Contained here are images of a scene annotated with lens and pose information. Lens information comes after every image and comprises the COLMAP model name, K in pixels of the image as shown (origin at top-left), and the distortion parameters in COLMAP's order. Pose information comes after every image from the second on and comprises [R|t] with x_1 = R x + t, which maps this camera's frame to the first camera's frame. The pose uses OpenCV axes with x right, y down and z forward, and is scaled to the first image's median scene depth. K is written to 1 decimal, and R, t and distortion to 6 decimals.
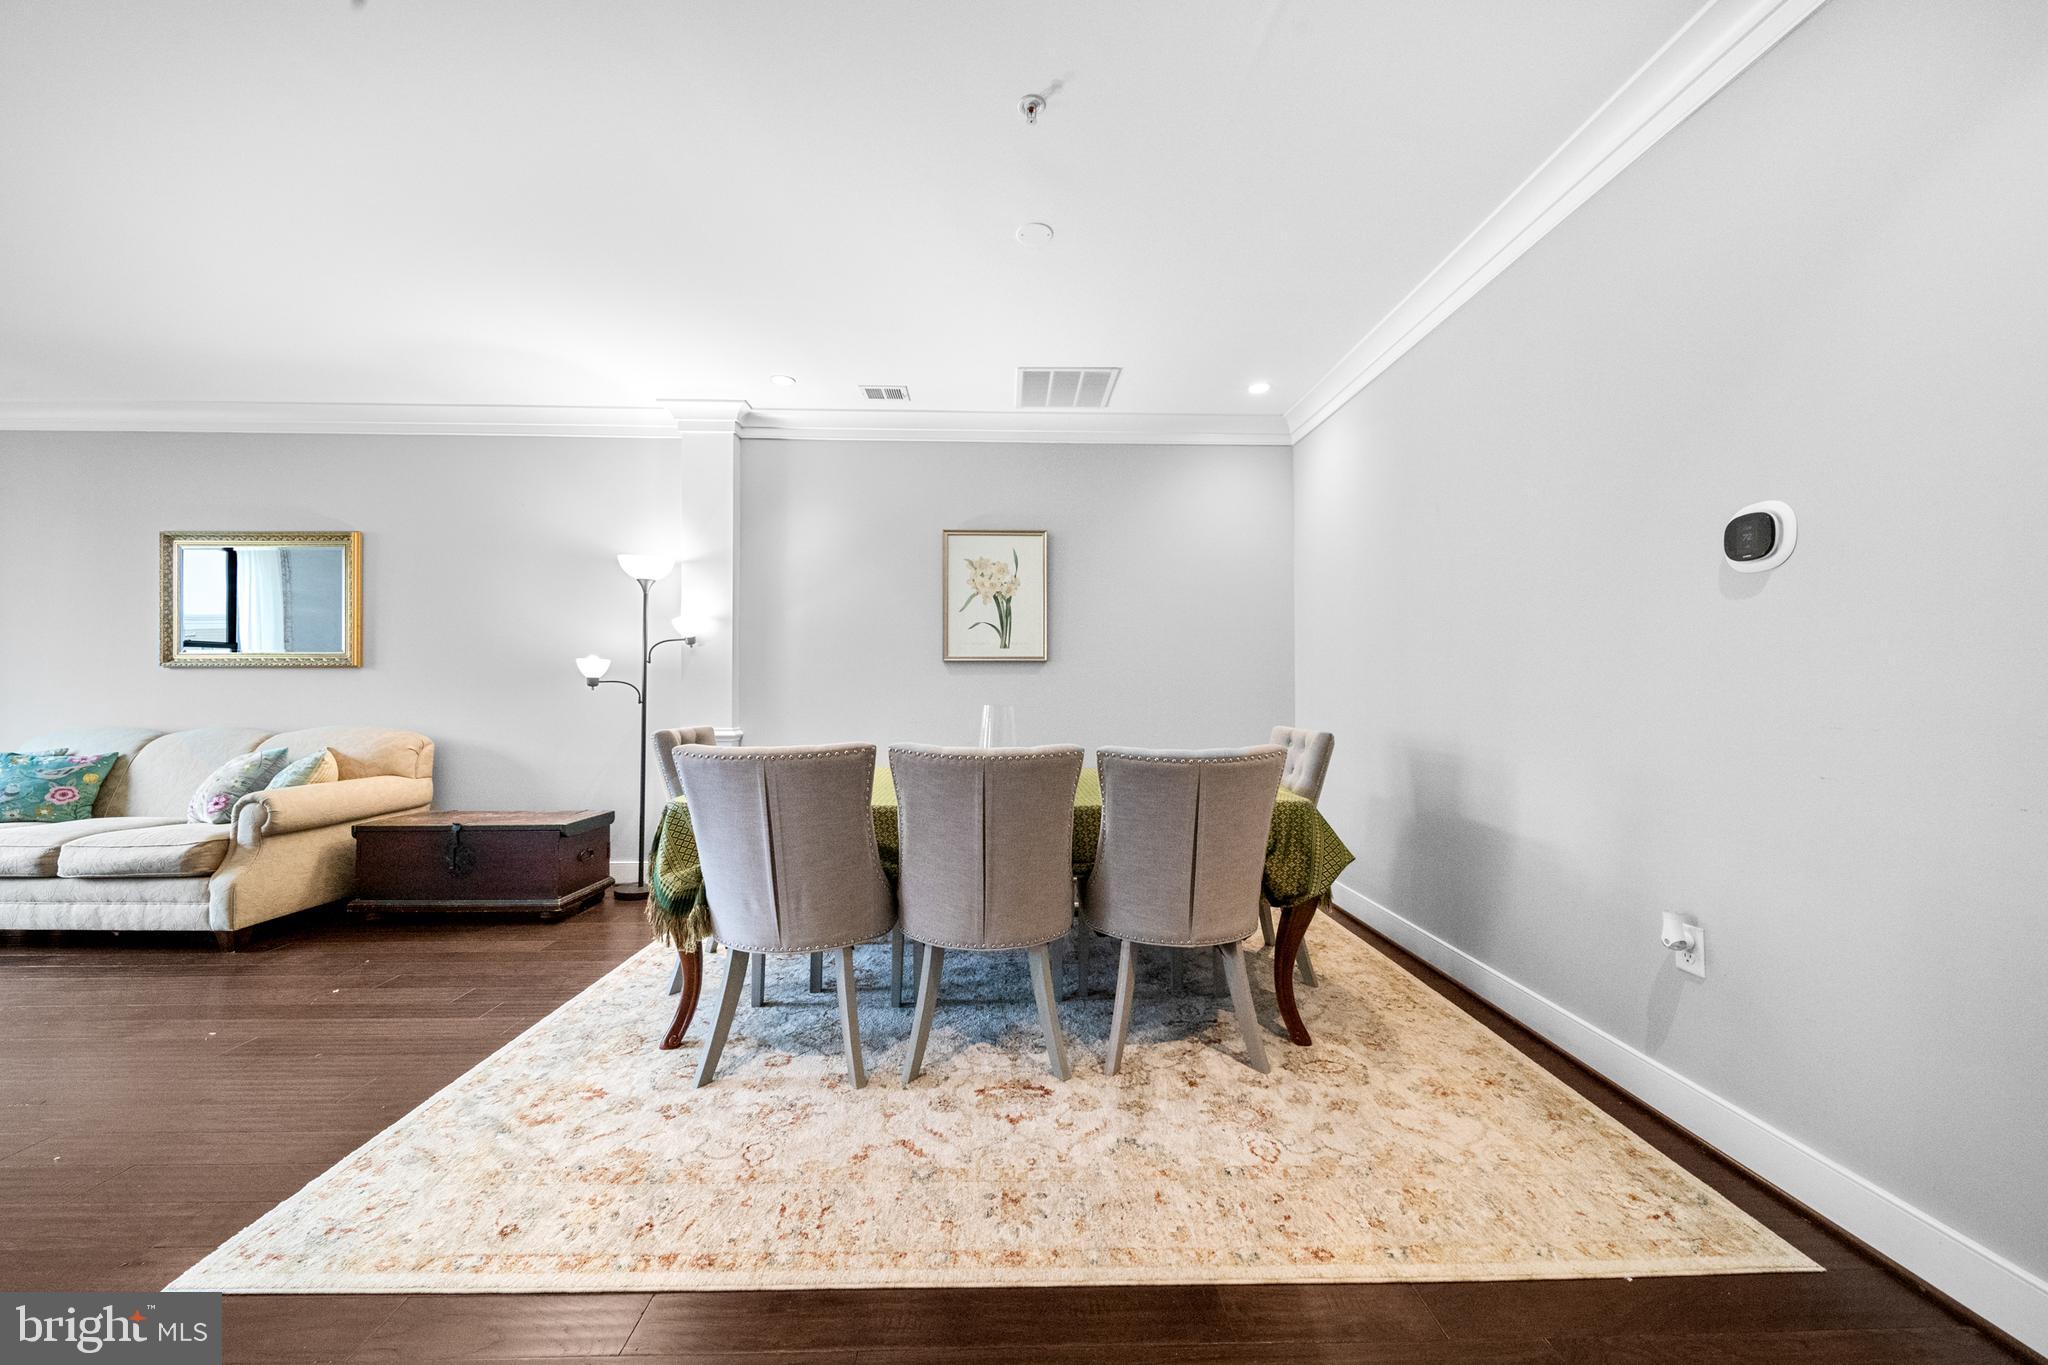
lens RADIAL K [[747.9, 0, 1022.0], [0, 747.9, 682.1], [0, 0, 1]] dist [0.000115, -0.000597]
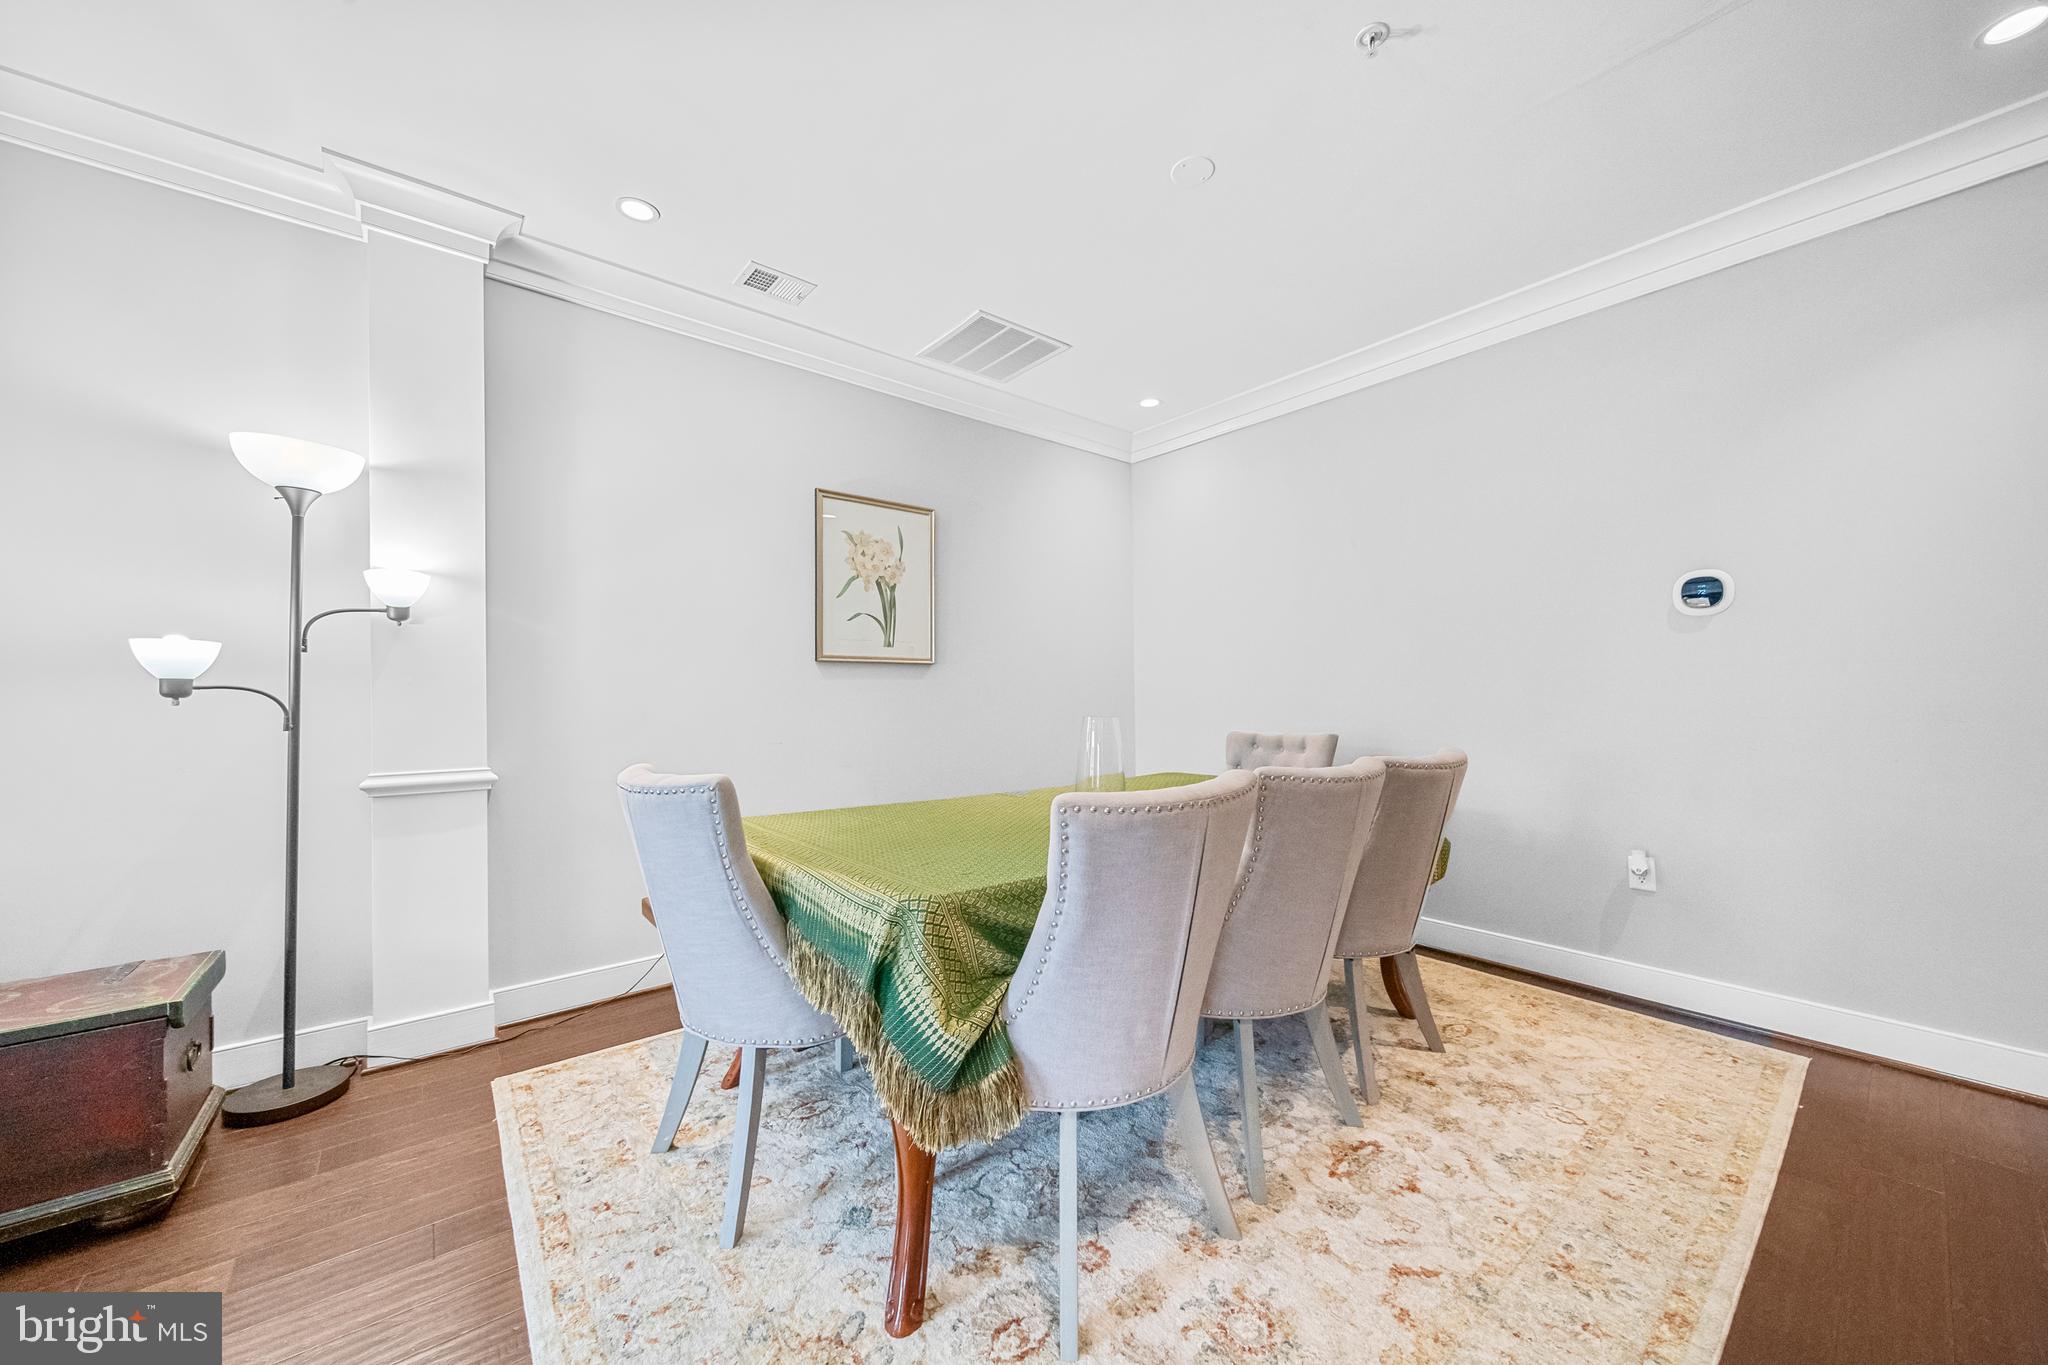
lens RADIAL K [[747.9, 0, 1028.5], [0, 747.9, 690.4], [0, 0, 1]] dist [0.000115, -0.000597]
pose [[0.781616, -0.001345, 0.623759, -0.433339], [-0.000626, 0.999995, 0.002940, -0.000349], [-0.623760, -0.002688, 0.781611, 0.284018]]
